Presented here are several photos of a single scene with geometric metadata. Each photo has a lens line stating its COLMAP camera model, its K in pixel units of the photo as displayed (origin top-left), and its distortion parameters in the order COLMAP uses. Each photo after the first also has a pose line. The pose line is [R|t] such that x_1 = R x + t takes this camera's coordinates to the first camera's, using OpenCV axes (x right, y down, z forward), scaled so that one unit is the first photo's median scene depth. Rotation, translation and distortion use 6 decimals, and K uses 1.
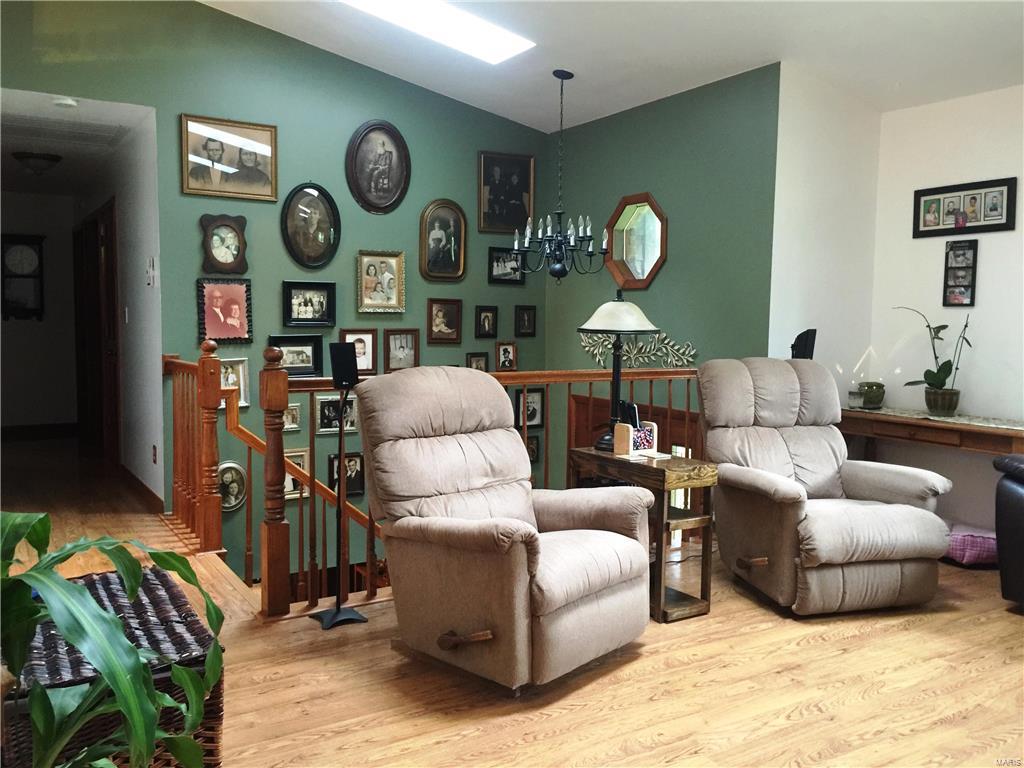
lens RADIAL K [[878.8, 0, 509.8], [0, 878.8, 376.3], [0, 0, 1]] dist [0.067336, -0.088410]
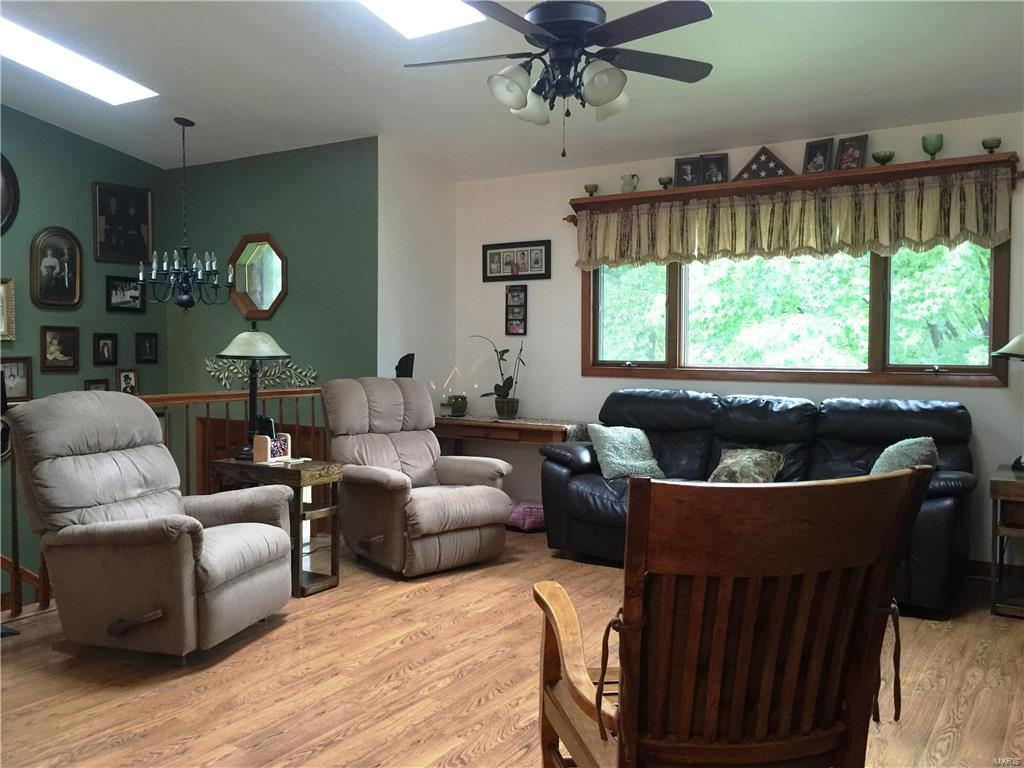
lens RADIAL K [[878.8, 0, 513.6], [0, 878.8, 377.5], [0, 0, 1]] dist [0.067336, -0.088410]
pose [[0.902567, -0.022826, 0.429943, -0.073313], [0.034128, 0.999244, -0.018593, 0.010151], [-0.429194, 0.031455, 0.902664, -0.213463]]
